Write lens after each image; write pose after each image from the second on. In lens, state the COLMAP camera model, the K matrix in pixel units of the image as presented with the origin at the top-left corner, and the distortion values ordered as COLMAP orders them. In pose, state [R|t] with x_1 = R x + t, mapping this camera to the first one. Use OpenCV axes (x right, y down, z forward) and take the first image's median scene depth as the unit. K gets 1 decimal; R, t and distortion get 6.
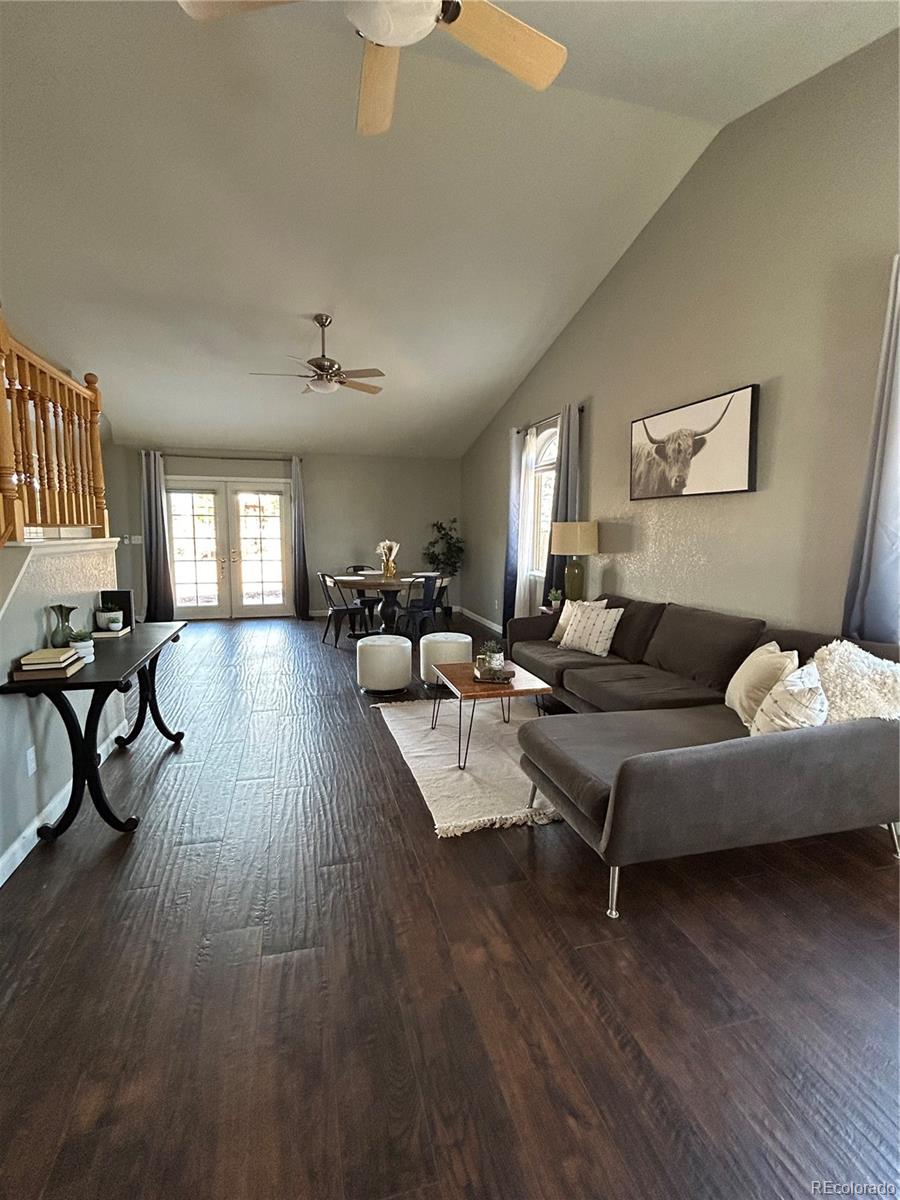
lens RADIAL K [[561.8, 0, 450.6], [0, 561.8, 599.9], [0, 0, 1]] dist [0.001702, 0.000118]
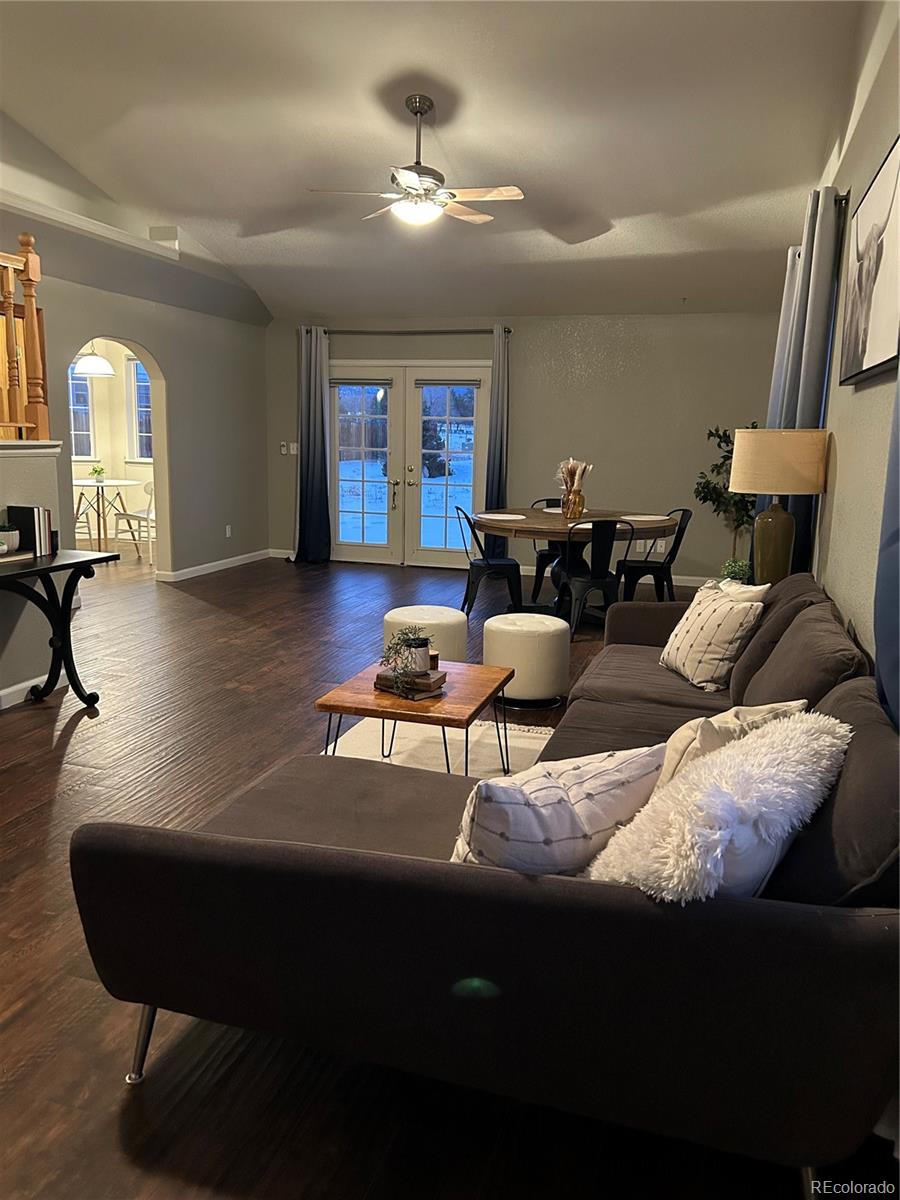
lens RADIAL K [[893.2, 0, 444.1], [0, 893.2, 597.3], [0, 0, 1]] dist [-0.003701, -0.003355]
pose [[0.844599, 0.110440, -0.523885, 0.248722], [-0.086569, 0.993788, 0.069935, -0.010544], [0.528354, -0.013714, 0.848913, 0.094897]]
